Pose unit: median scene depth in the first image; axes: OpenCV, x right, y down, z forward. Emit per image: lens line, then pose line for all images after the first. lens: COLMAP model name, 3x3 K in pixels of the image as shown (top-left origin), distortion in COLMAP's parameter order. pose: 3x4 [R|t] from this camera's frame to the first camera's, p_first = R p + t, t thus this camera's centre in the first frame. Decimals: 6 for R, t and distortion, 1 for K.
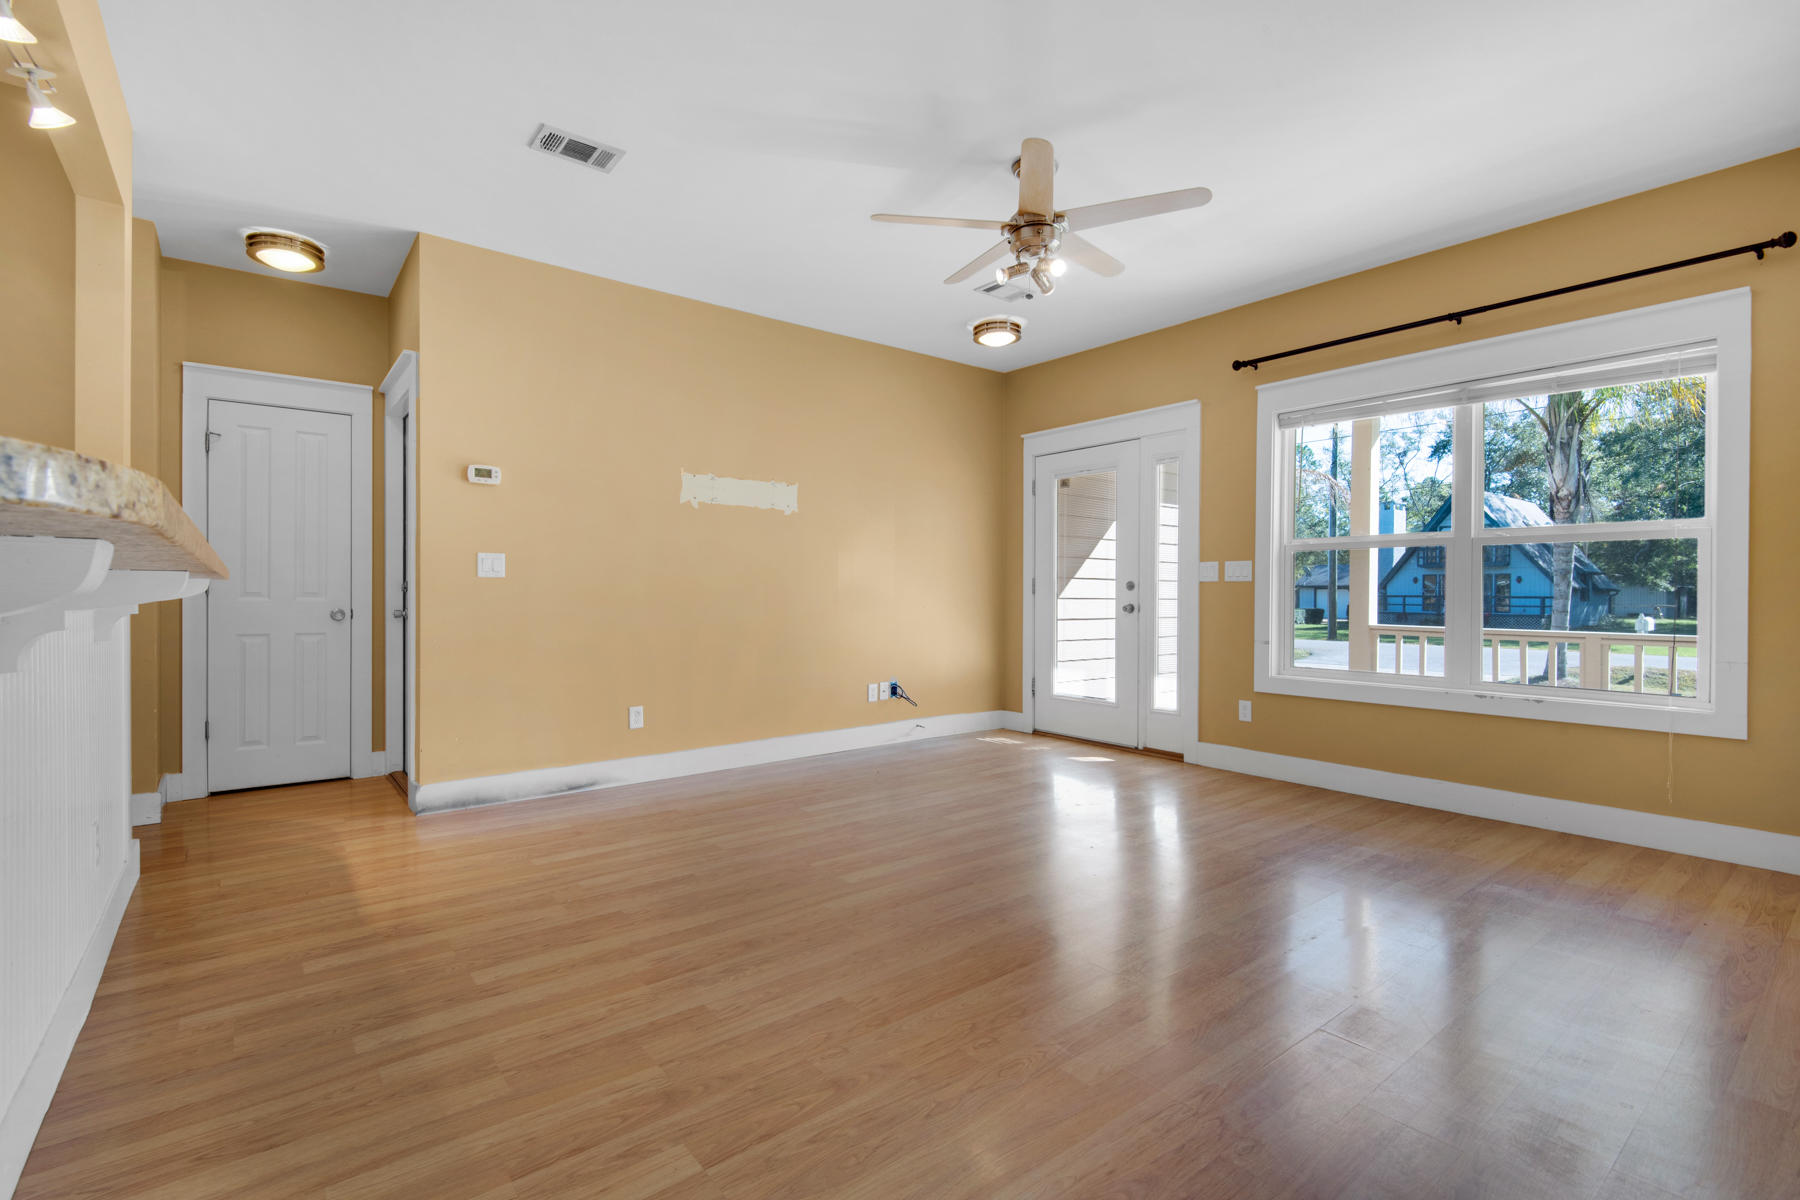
lens RADIAL K [[839.6, 0, 916.9], [0, 839.6, 610.9], [0, 0, 1]] dist [0.022534, -0.011409]
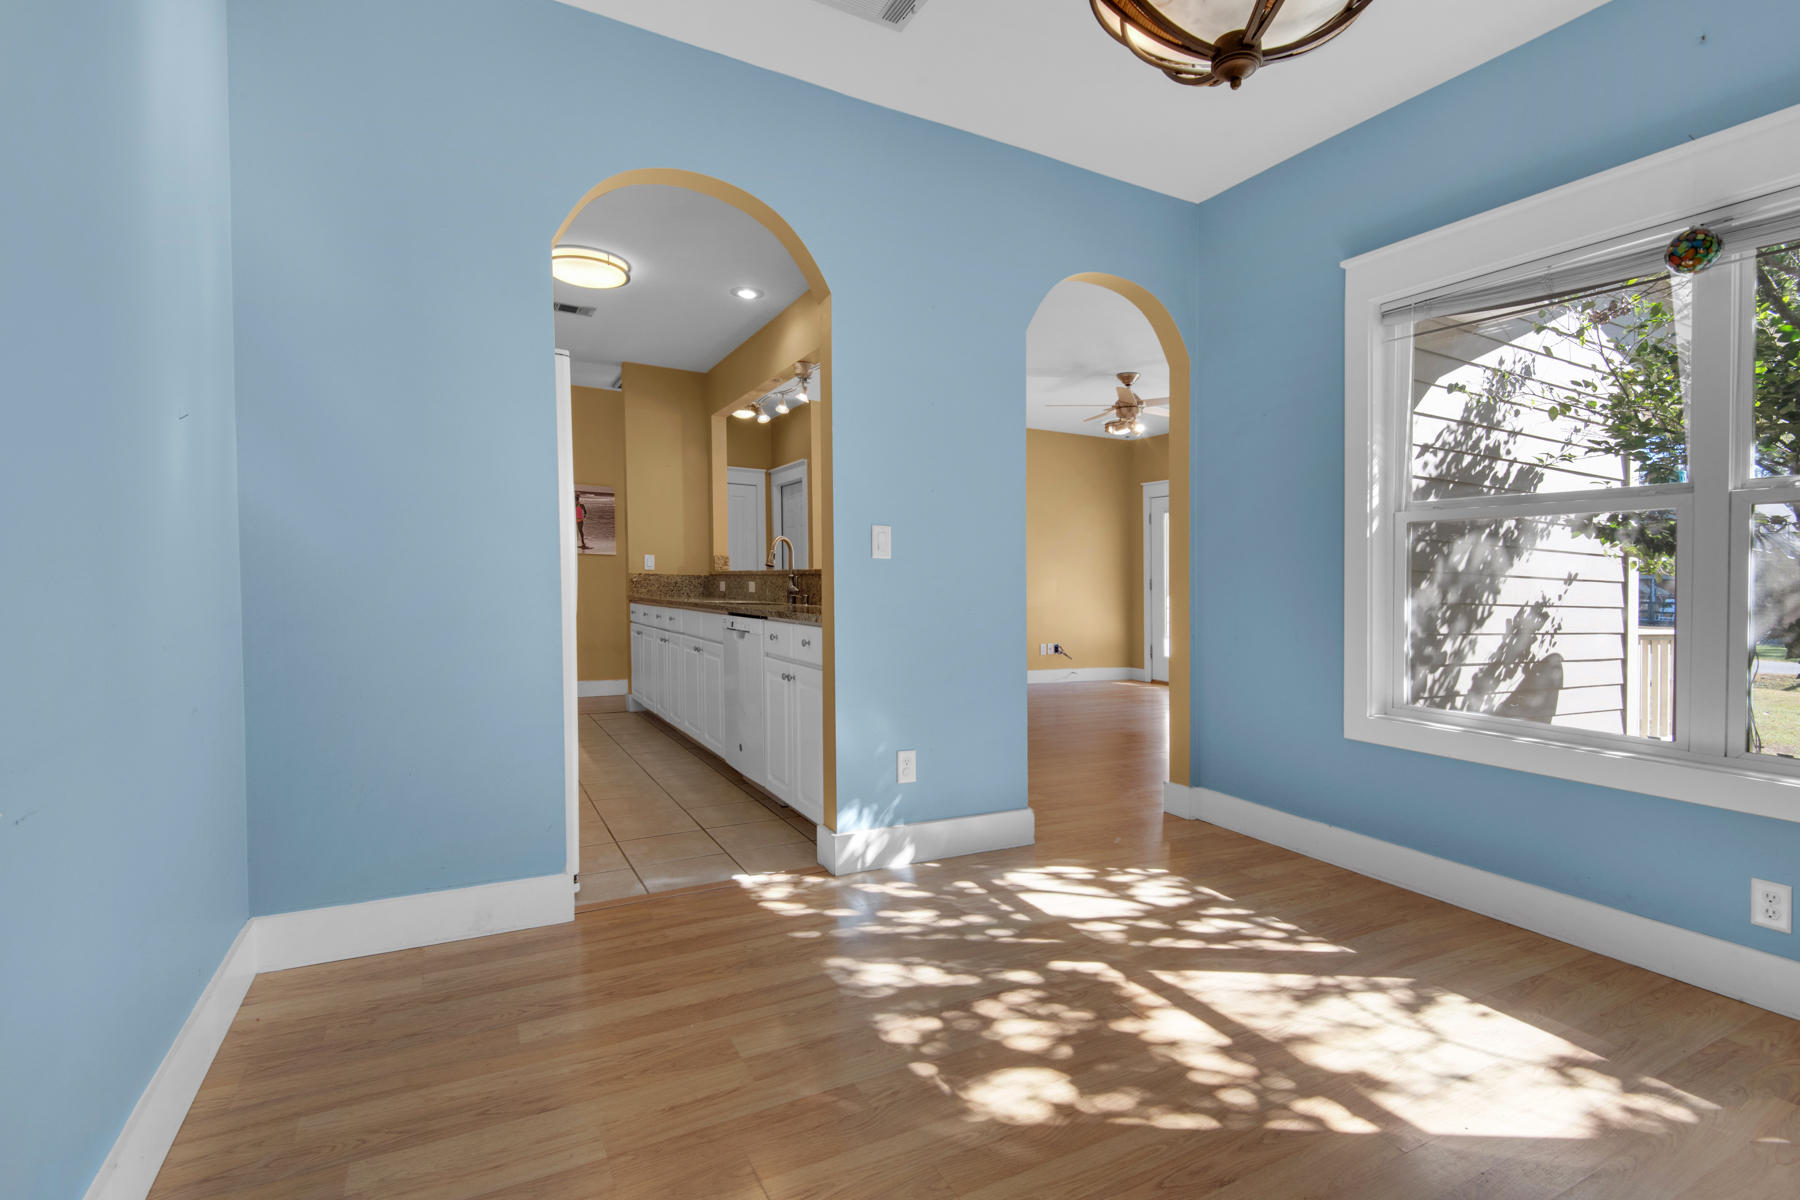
lens RADIAL K [[839.6, 0, 962.1], [0, 839.6, 653.9], [0, 0, 1]] dist [0.022534, -0.011409]
pose [[0.988855, 0.023332, -0.147041, 0.037965], [-0.014787, 0.998152, 0.058942, 0.019049], [0.148145, -0.056111, 0.987373, -0.755475]]
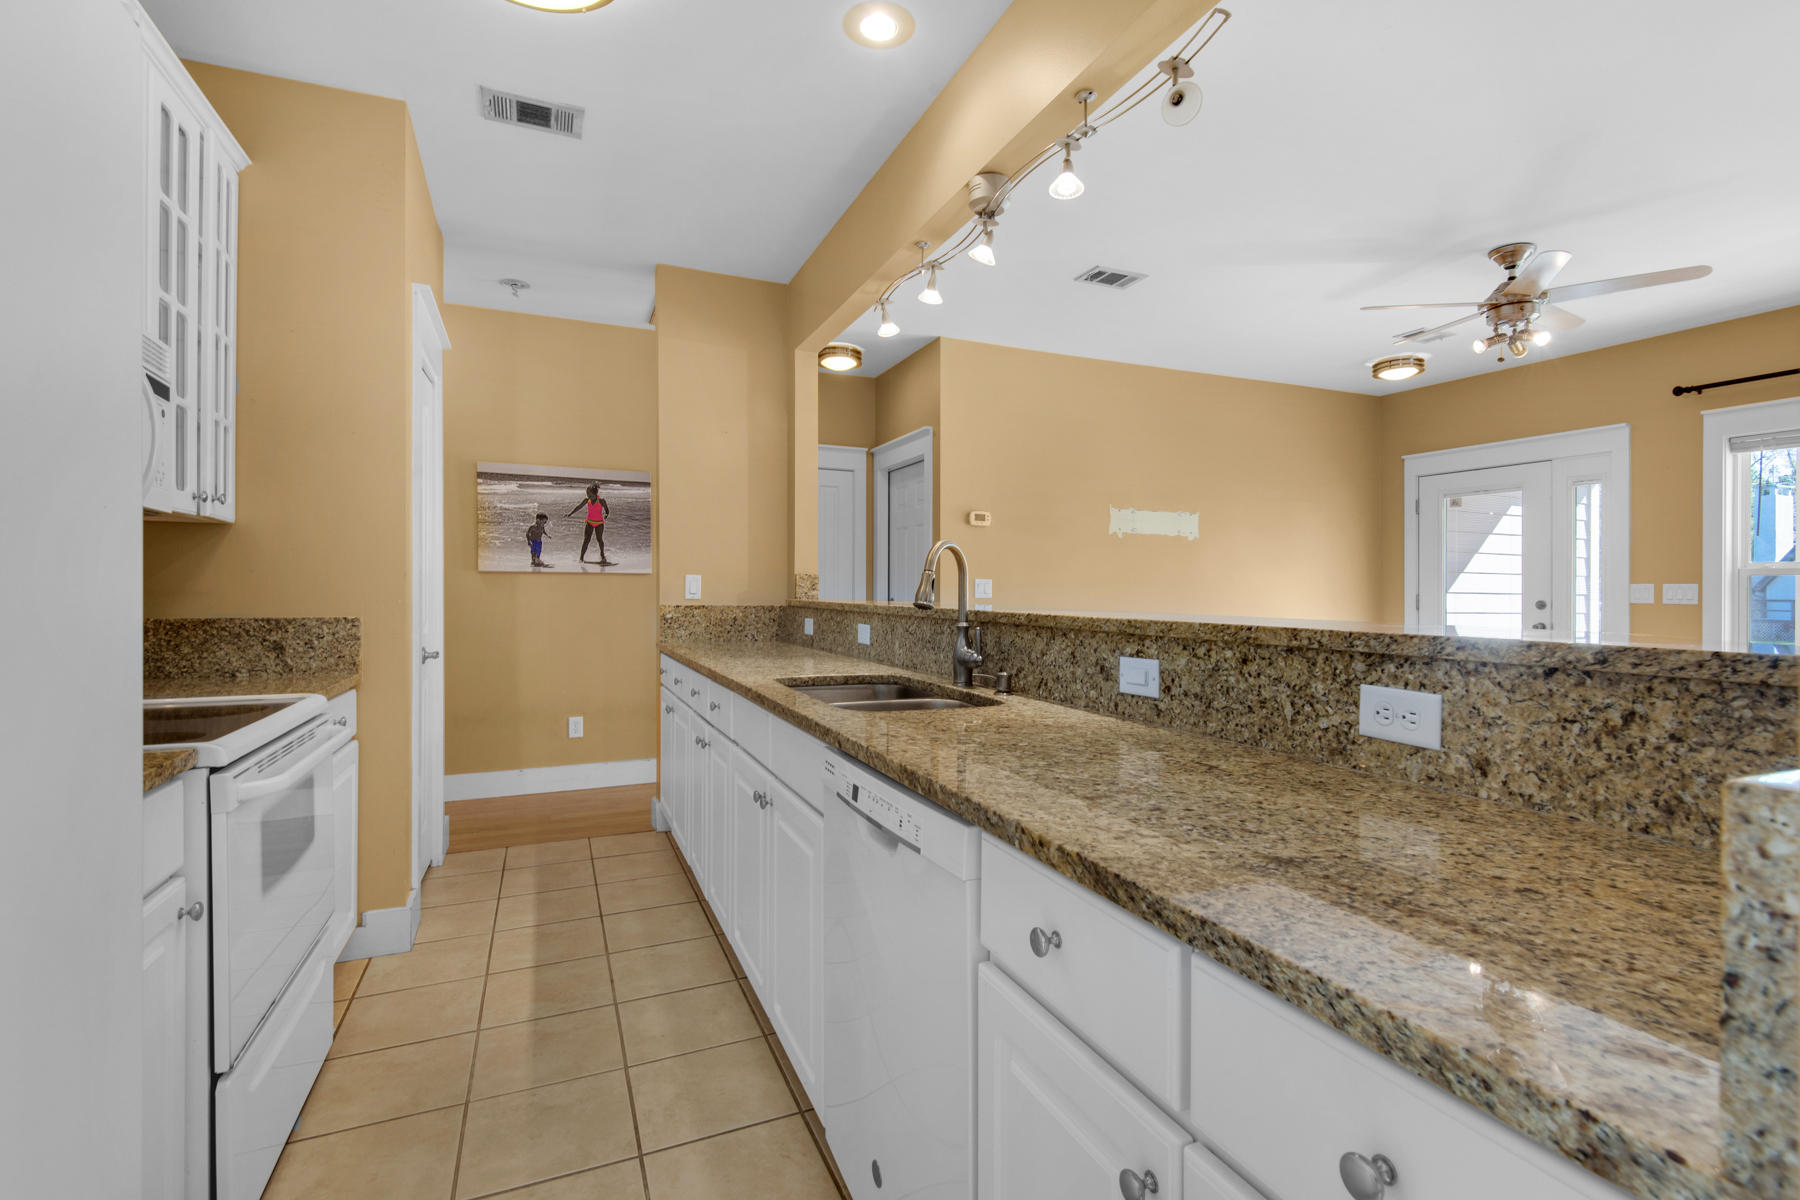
lens RADIAL K [[839.6, 0, 937.1], [0, 839.6, 600.6], [0, 0, 1]] dist [0.022534, -0.011409]
pose [[0.966515, 0.005842, -0.256543, -0.221302], [-0.008273, 0.999931, -0.008399, -0.023778], [0.256477, 0.010240, 0.966496, -0.214101]]
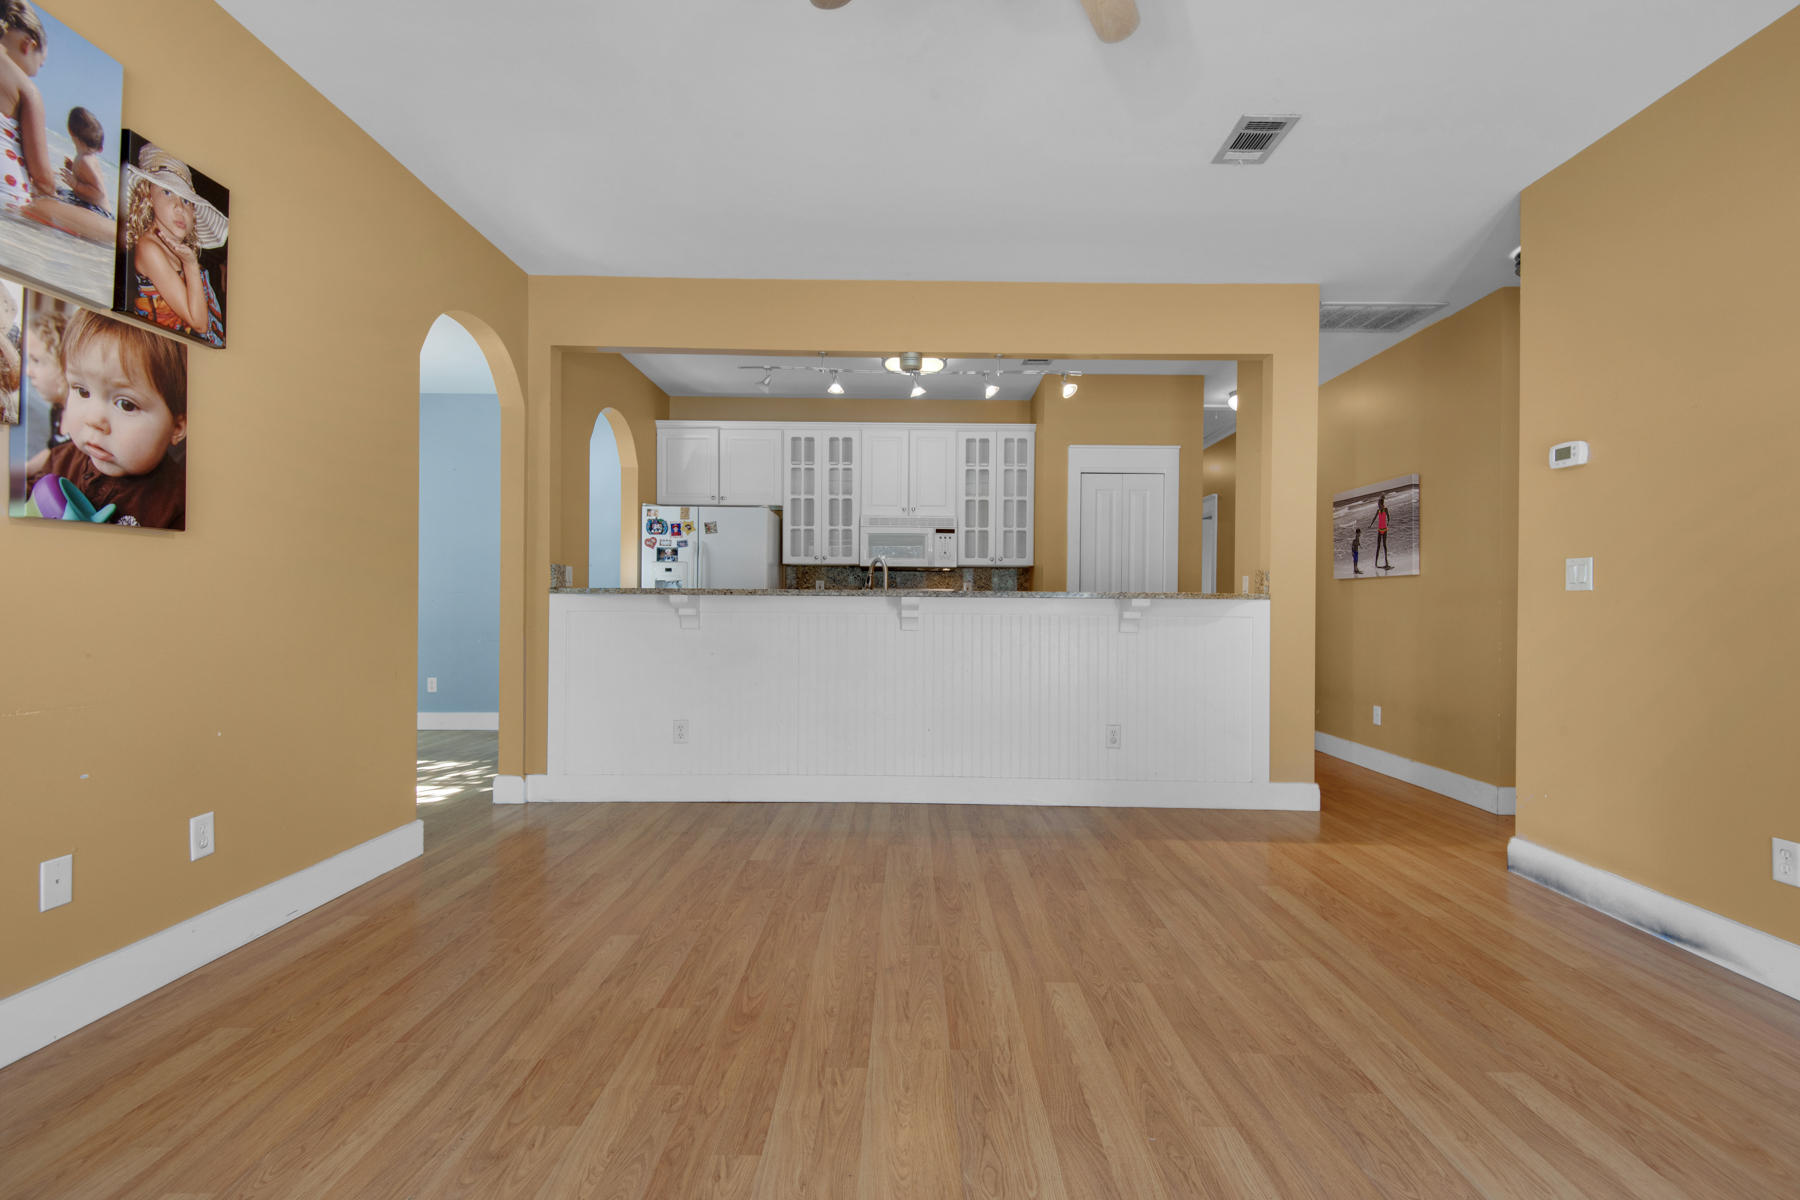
lens RADIAL K [[839.6, 0, 892.2], [0, 839.6, 597.8], [0, 0, 1]] dist [0.022534, -0.011409]
pose [[-0.661194, -0.014979, -0.750065, 0.462812], [-0.026368, 0.999647, 0.003282, -0.020757], [0.749751, 0.021948, -0.661356, 1.072697]]
